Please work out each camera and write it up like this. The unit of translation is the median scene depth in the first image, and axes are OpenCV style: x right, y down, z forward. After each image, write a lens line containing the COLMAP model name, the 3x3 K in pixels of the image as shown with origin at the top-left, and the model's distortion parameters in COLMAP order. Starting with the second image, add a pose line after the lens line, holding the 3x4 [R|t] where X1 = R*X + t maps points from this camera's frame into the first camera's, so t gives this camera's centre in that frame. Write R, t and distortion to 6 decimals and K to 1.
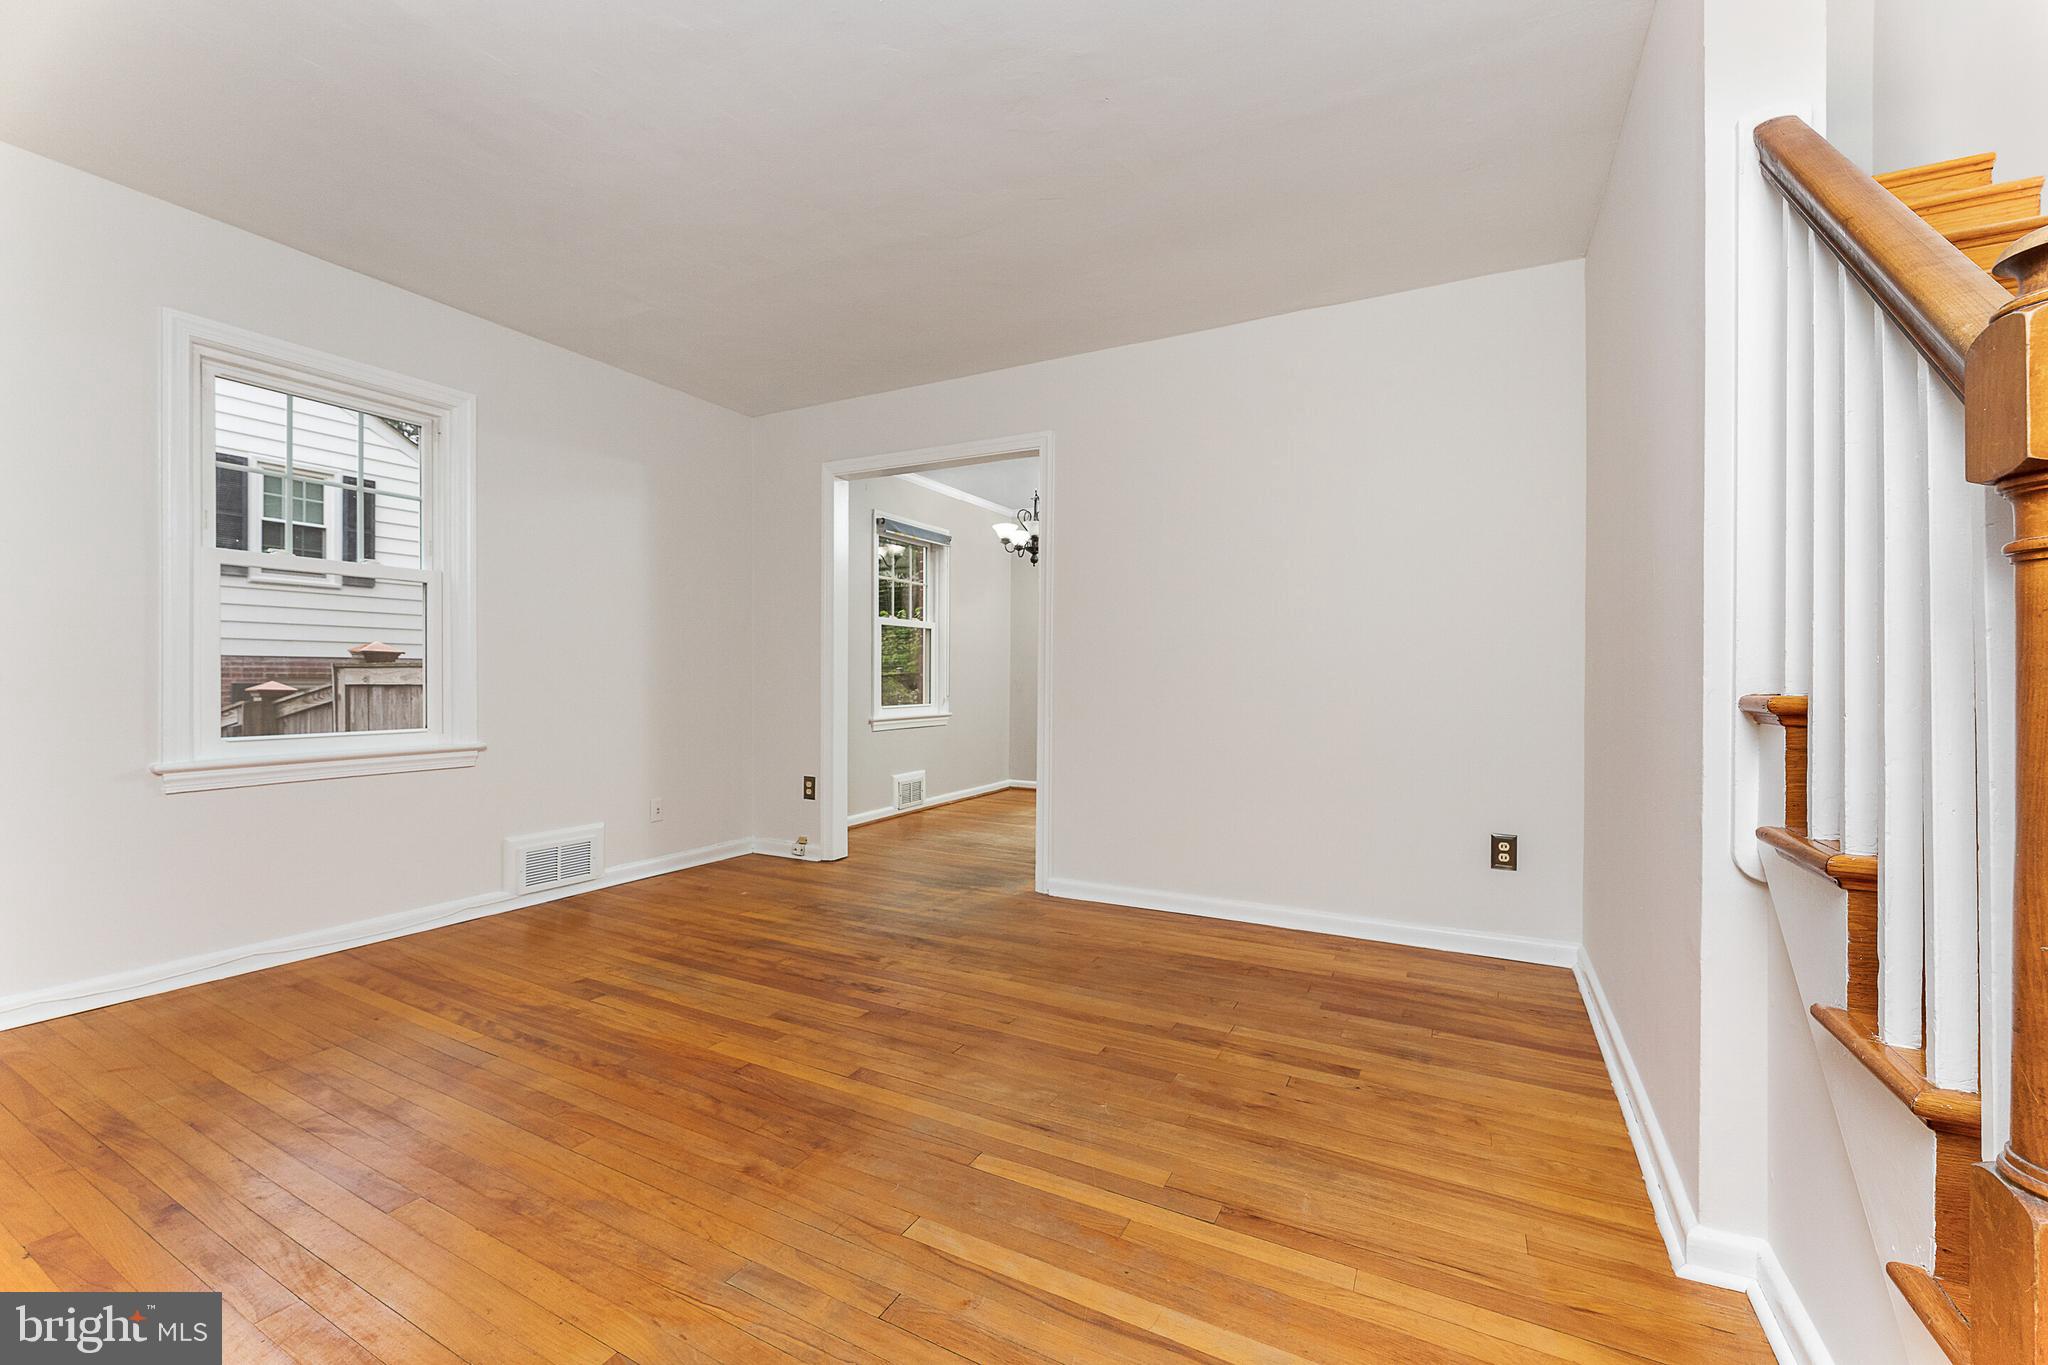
lens RADIAL K [[827.5, 0, 1020.3], [0, 827.5, 676.0], [0, 0, 1]] dist [-0.000535, -0.000002]
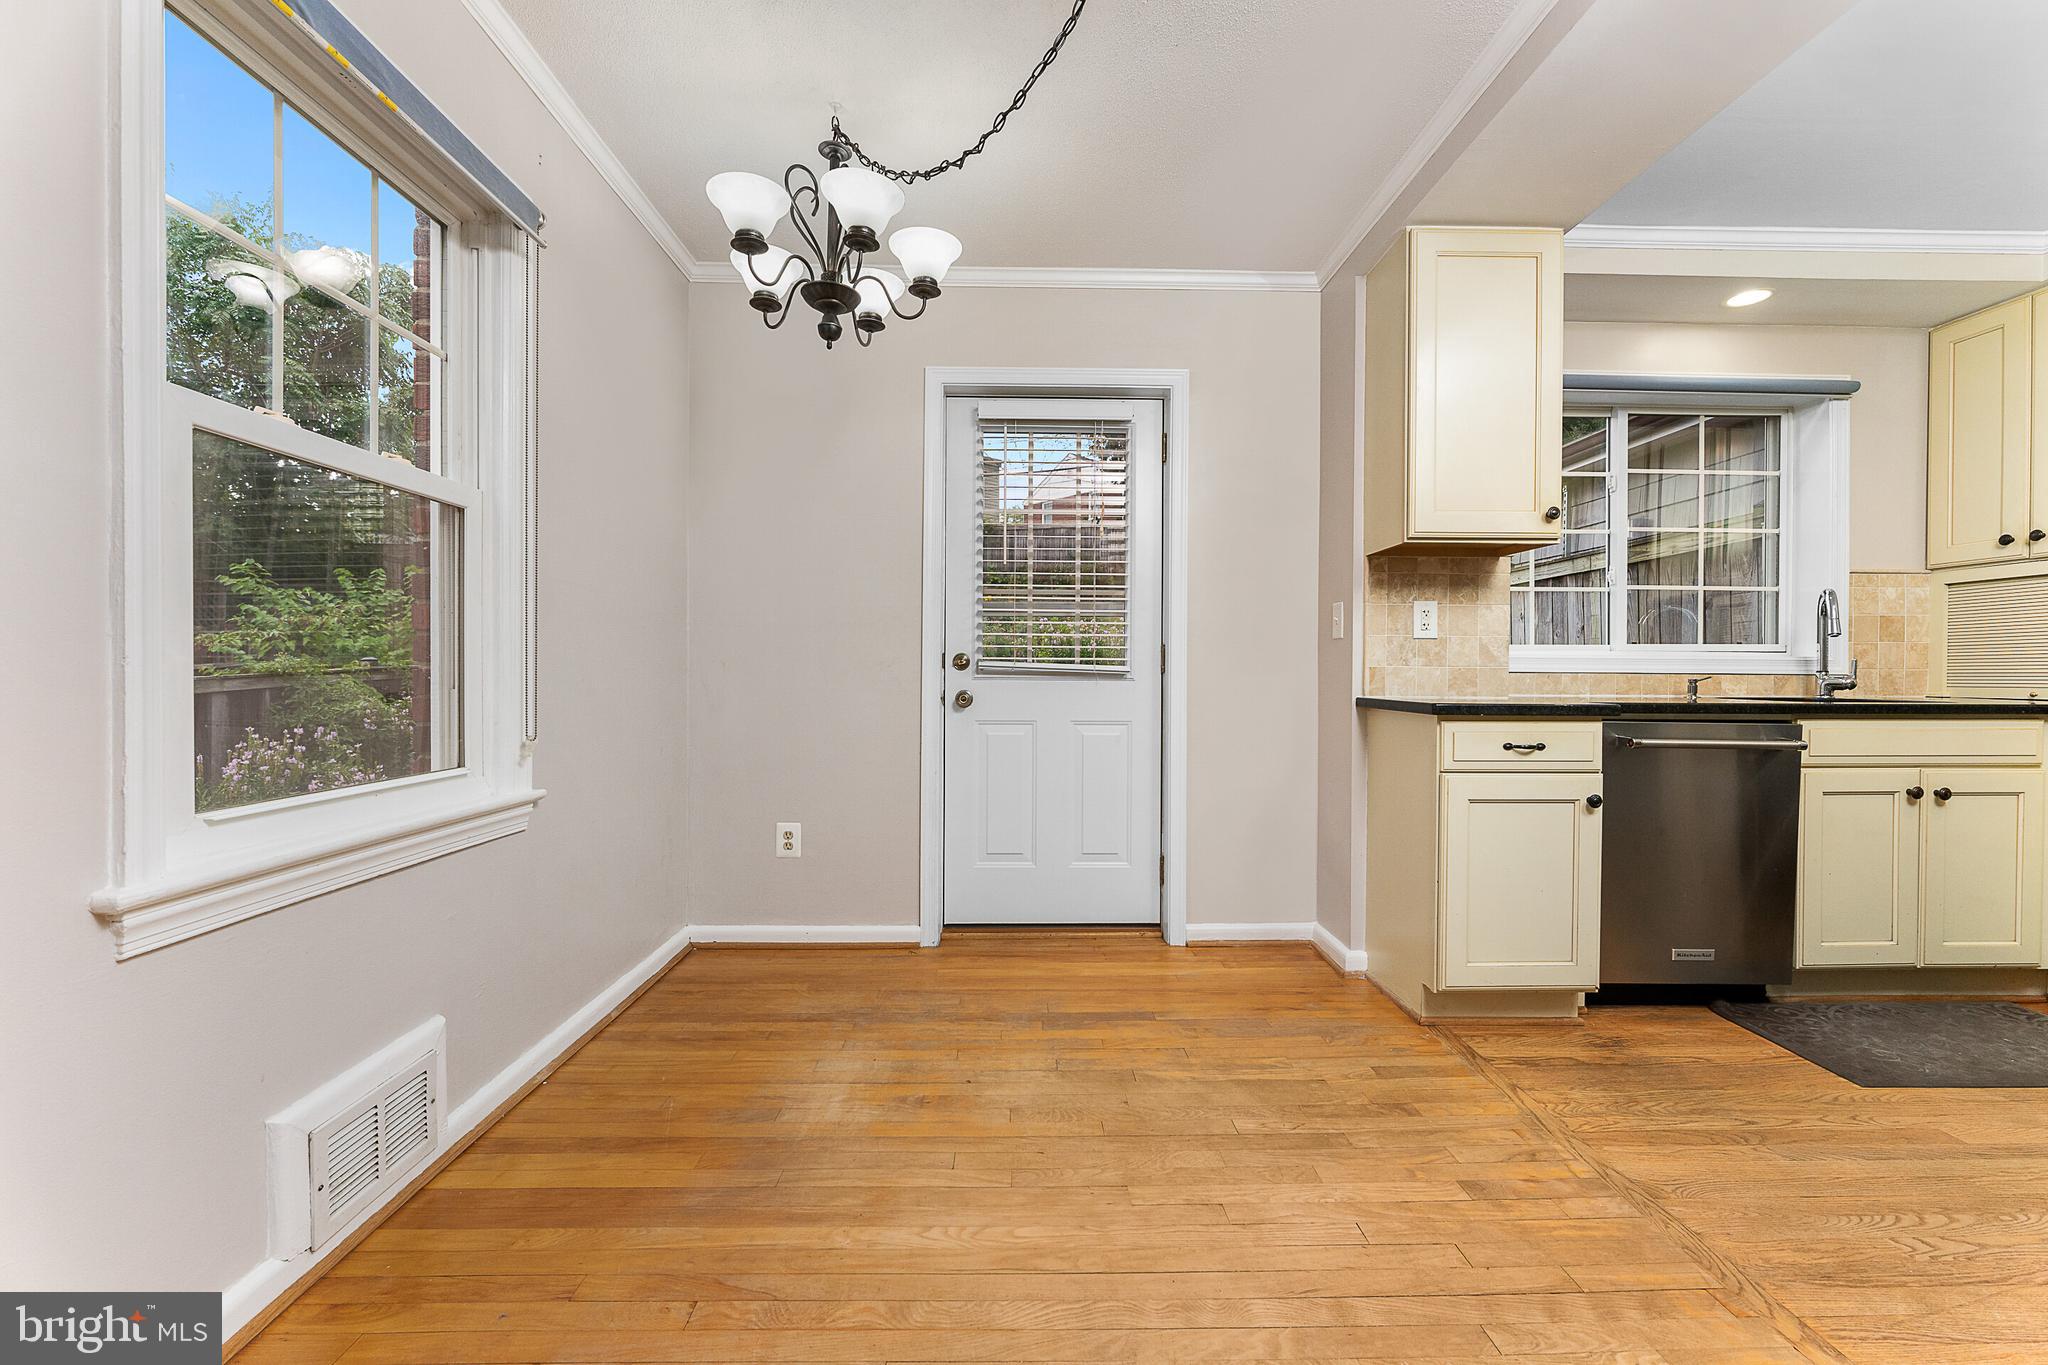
lens RADIAL K [[827.5, 0, 1030.5], [0, 827.5, 683.0], [0, 0, 1]] dist [-0.000535, -0.000002]
pose [[0.867746, -0.005489, 0.496977, -0.081304], [-0.000260, 0.999934, 0.011498, 0.000854], [-0.497008, -0.010107, 0.867687, 0.661116]]
